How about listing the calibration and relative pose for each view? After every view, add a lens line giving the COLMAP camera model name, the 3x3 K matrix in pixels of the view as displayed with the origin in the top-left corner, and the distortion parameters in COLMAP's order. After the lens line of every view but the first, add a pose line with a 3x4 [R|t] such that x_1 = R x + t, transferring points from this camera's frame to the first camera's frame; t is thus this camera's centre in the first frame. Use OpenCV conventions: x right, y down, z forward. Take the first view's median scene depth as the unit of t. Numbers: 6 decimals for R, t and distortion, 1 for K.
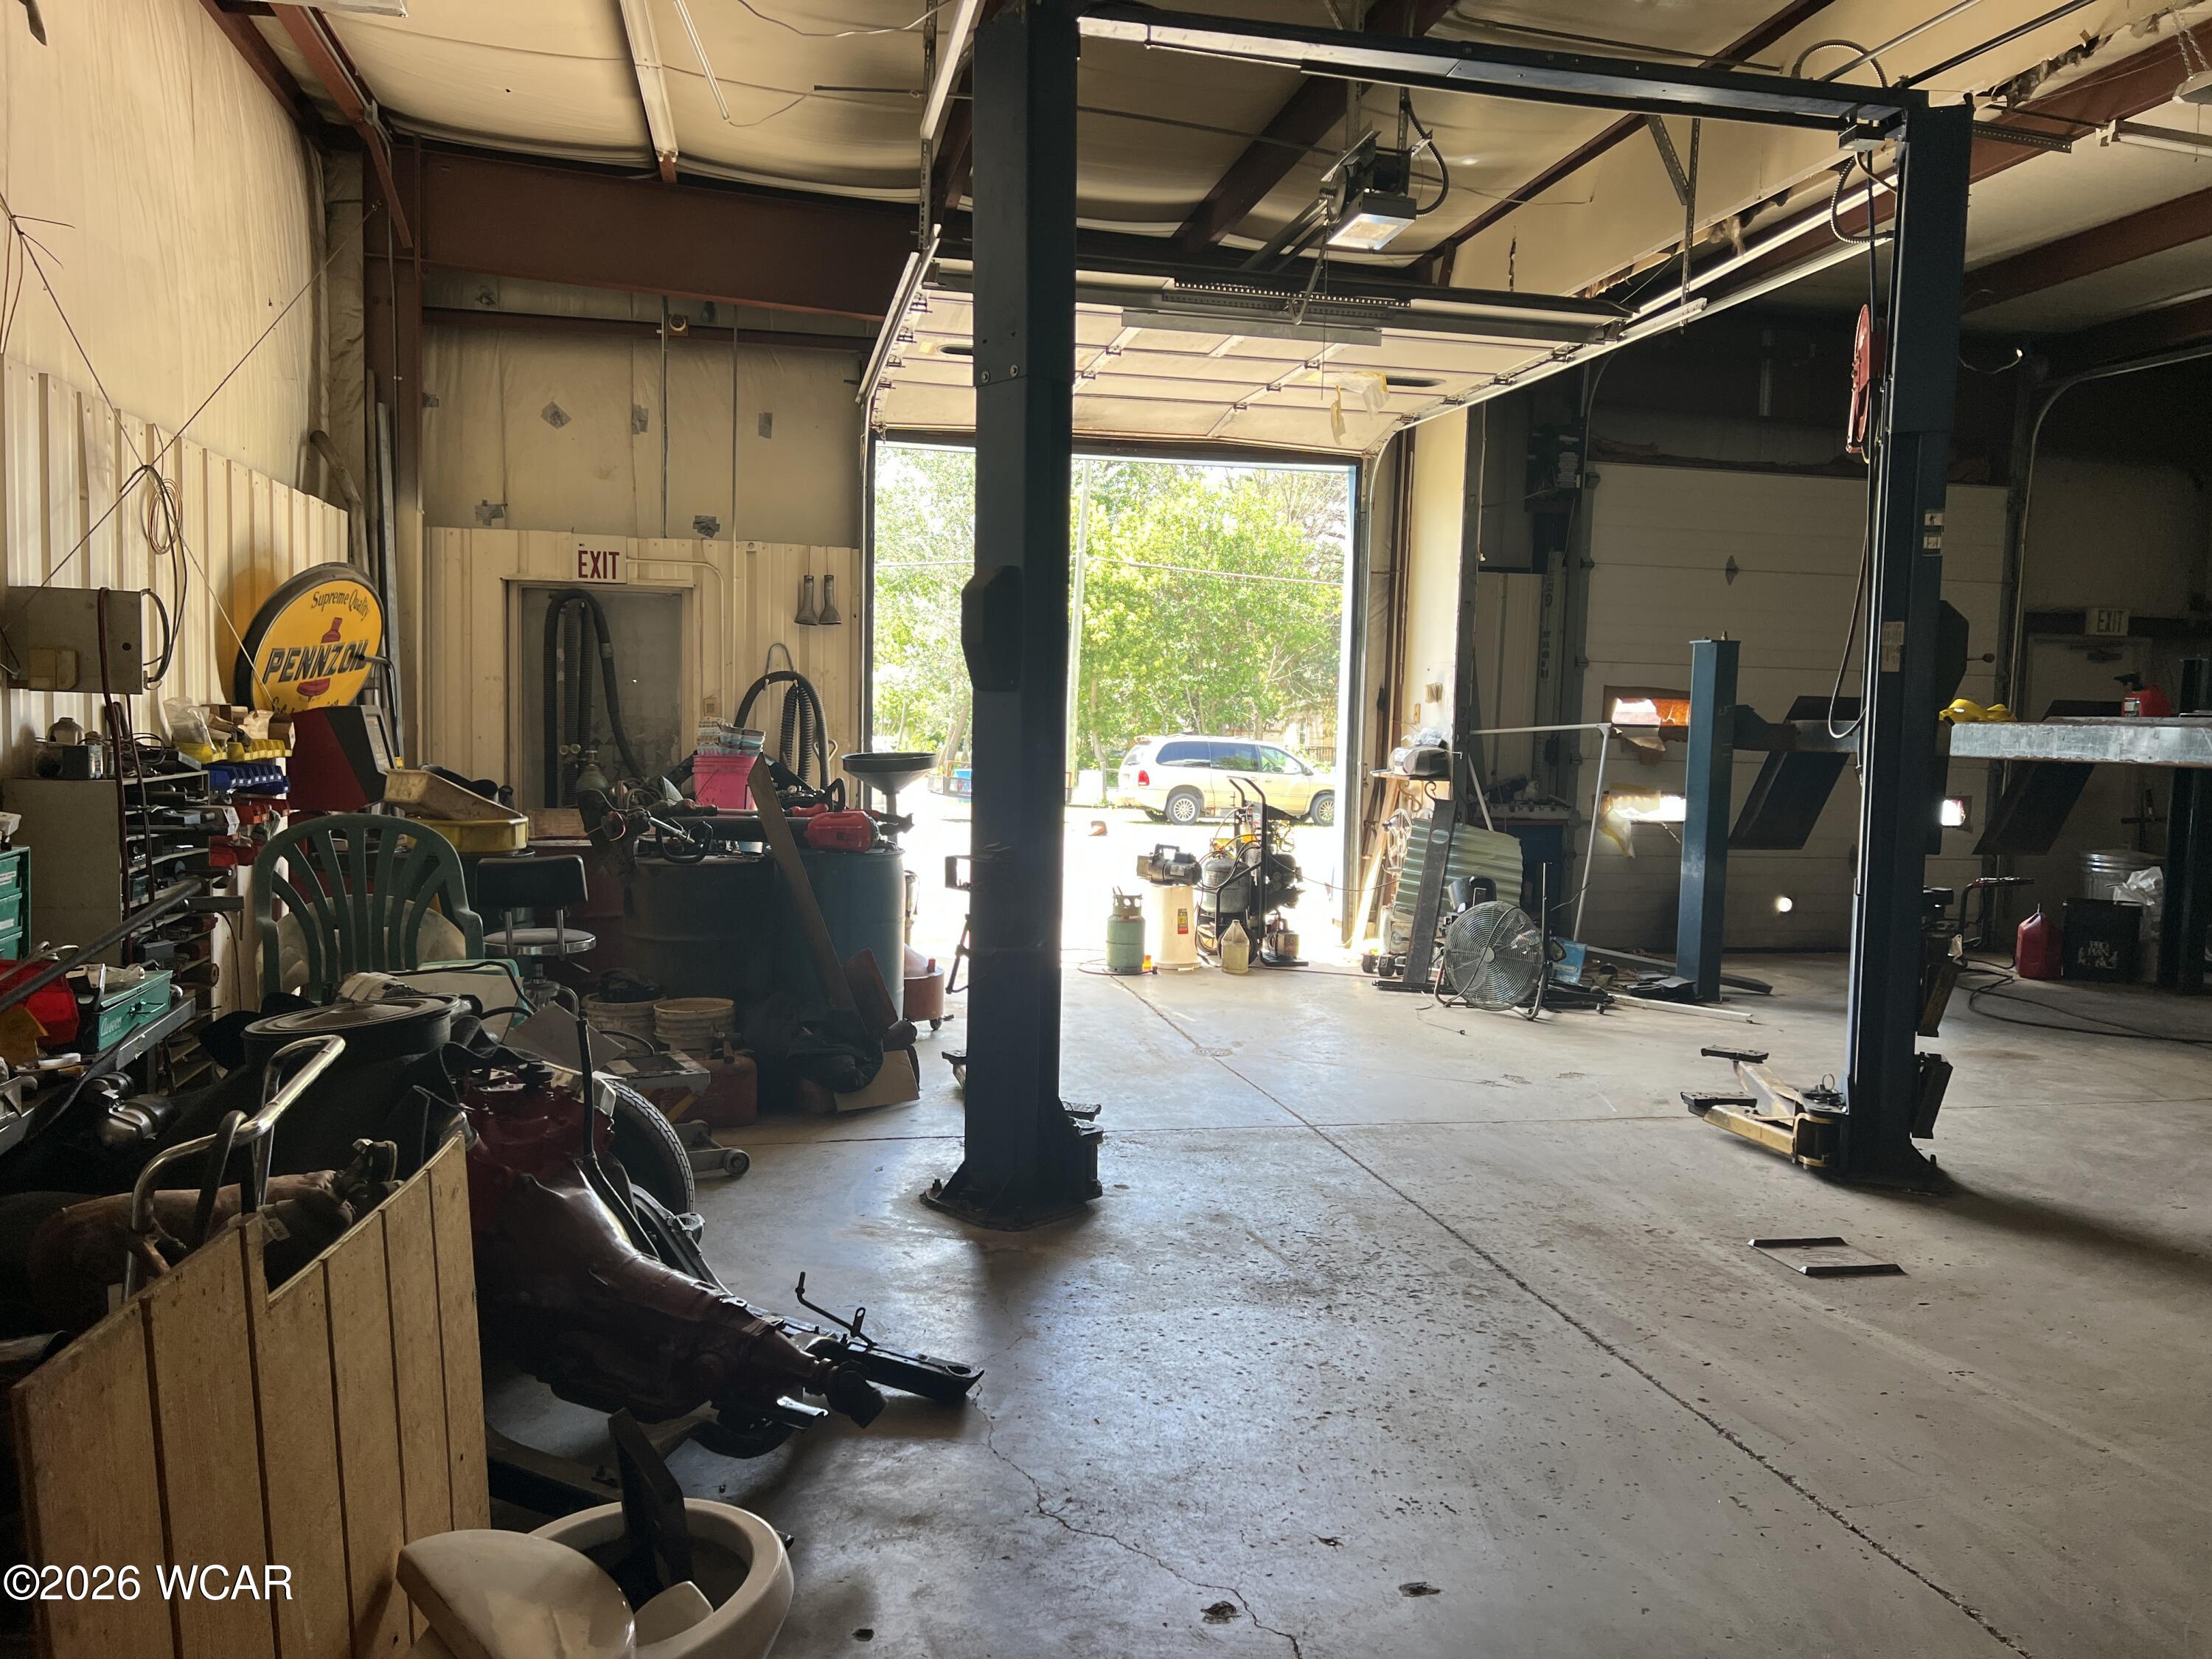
lens RADIAL K [[1658.1, 0, 1102.7], [0, 1658.1, 828.0], [0, 0, 1]] dist [0.039366, -0.052679]
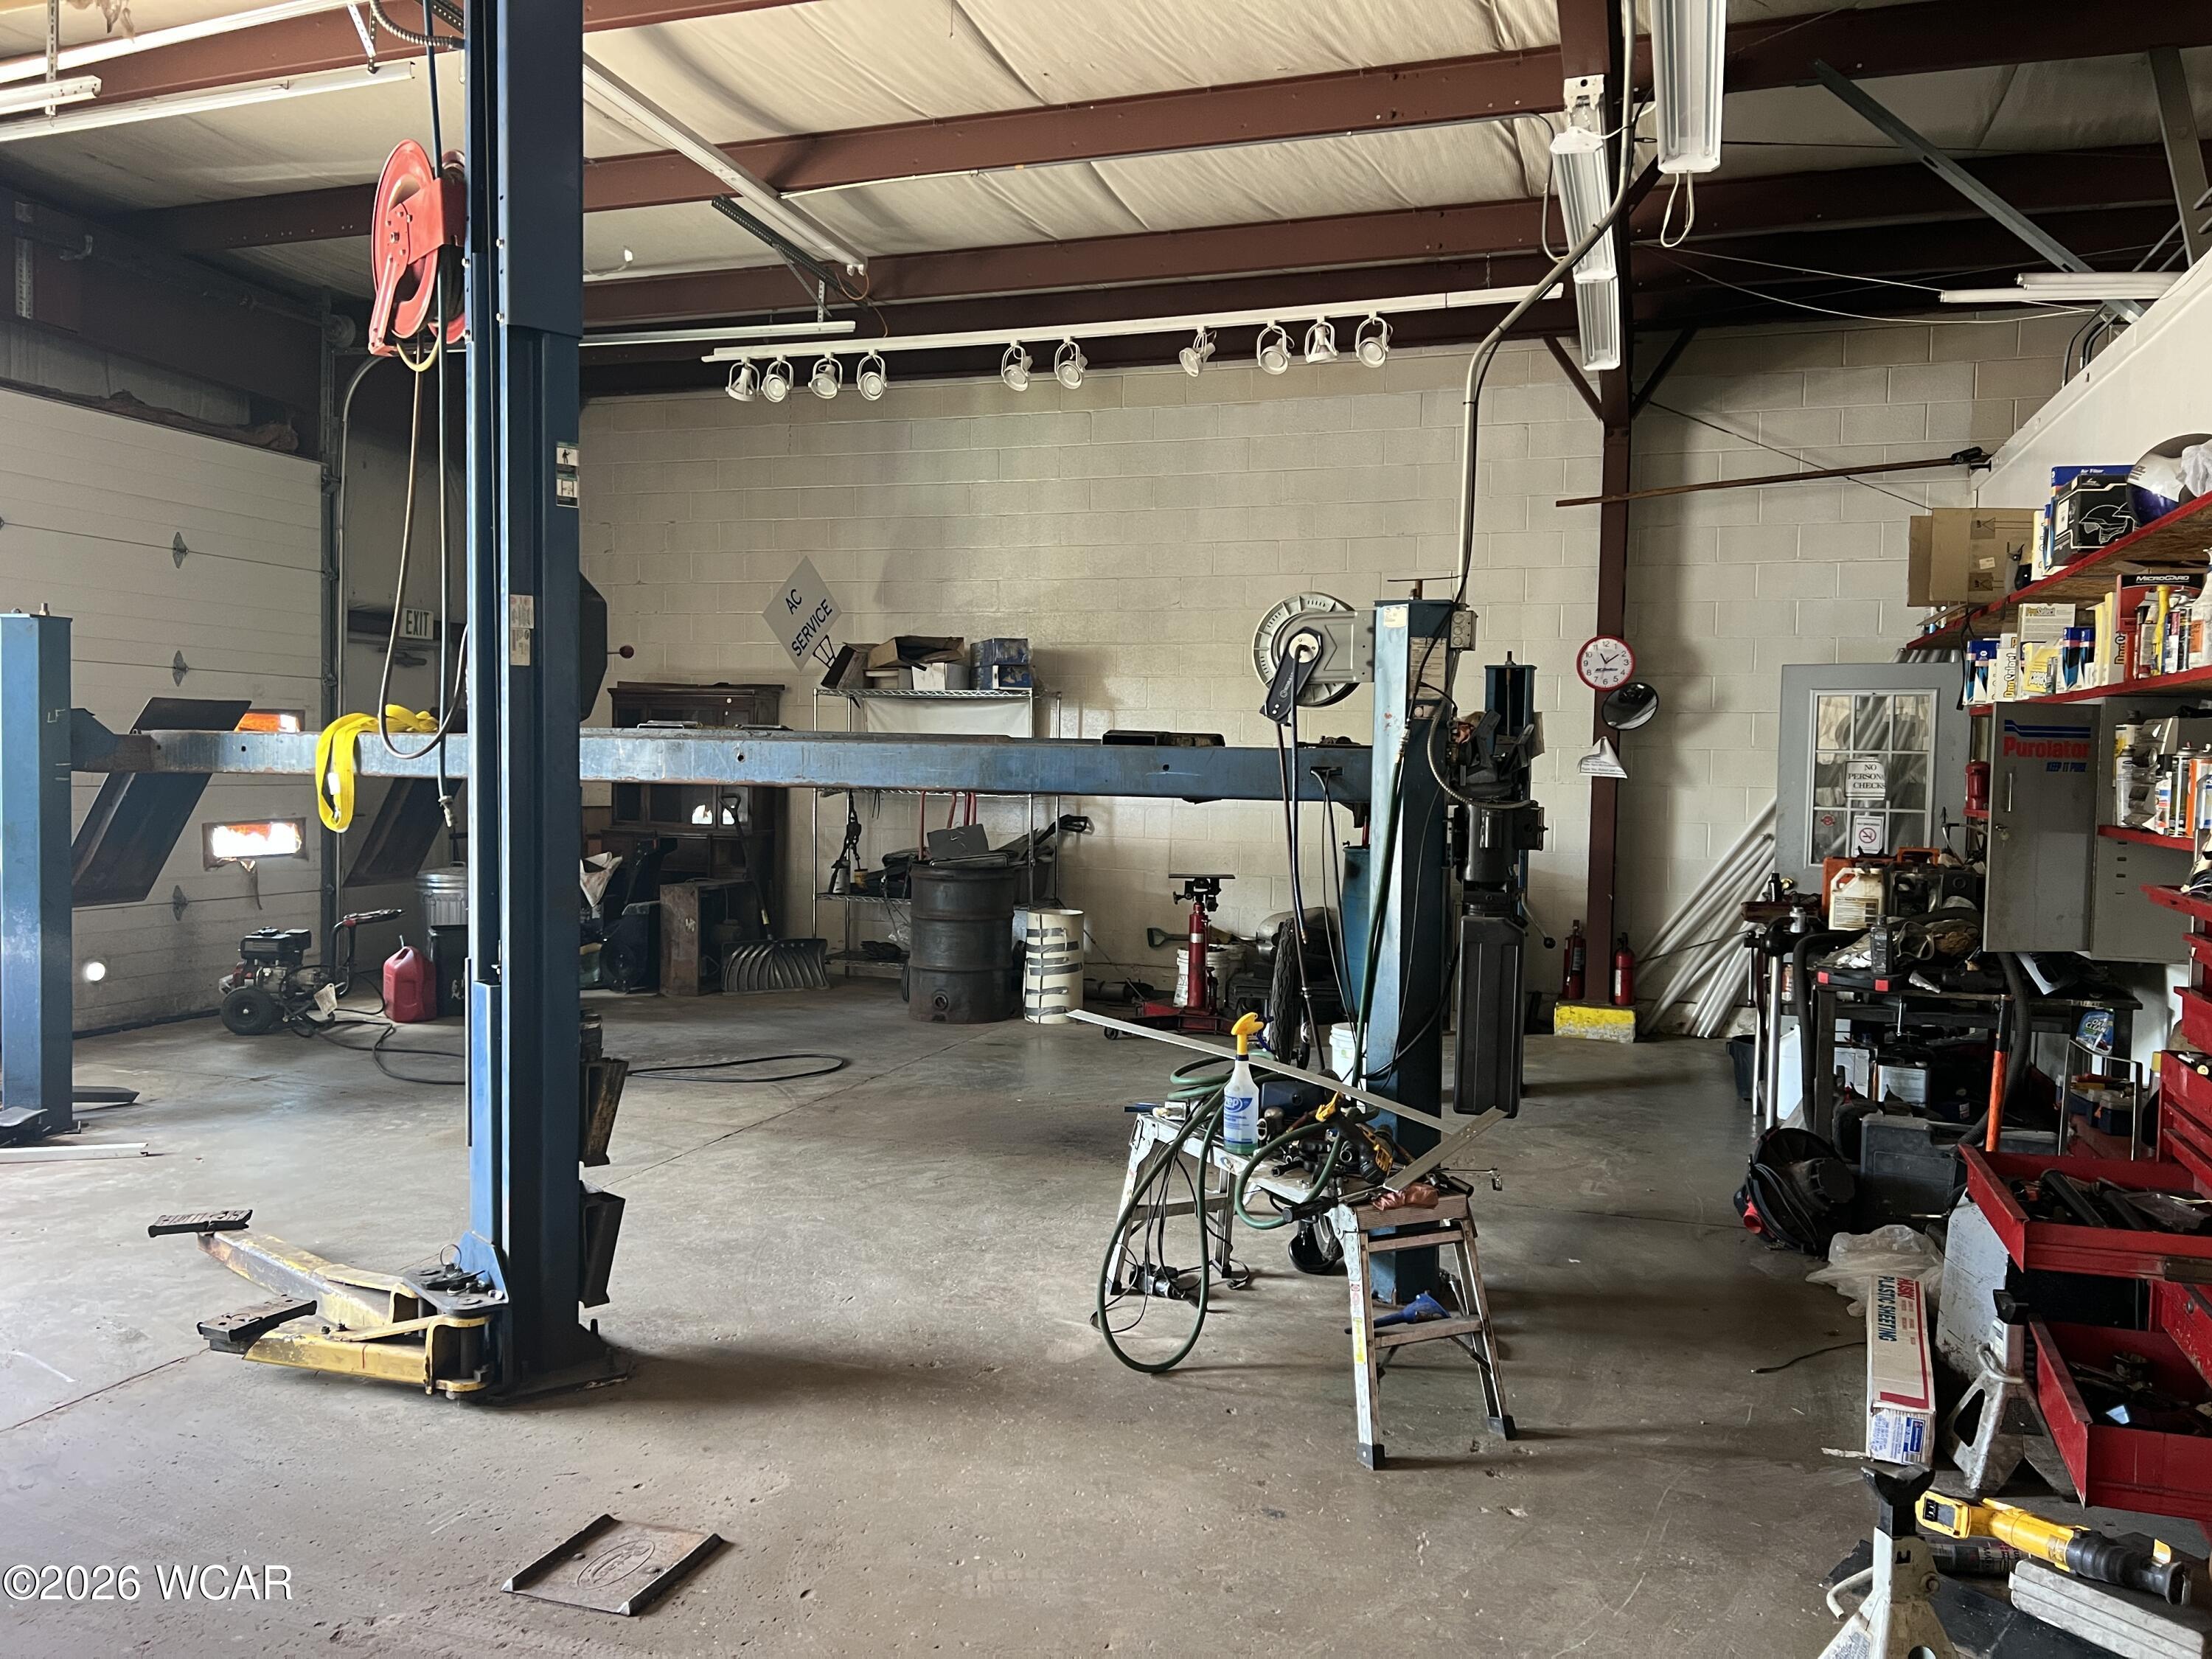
lens RADIAL K [[1658.1, 0, 1102.7], [0, 1658.1, 828.0], [0, 0, 1]] dist [0.039366, -0.052679]
pose [[0.511741, -0.051064, 0.857621, -0.010853], [0.054300, 0.998159, 0.027032, -0.029727], [-0.857422, 0.032736, 0.513571, 0.417439]]
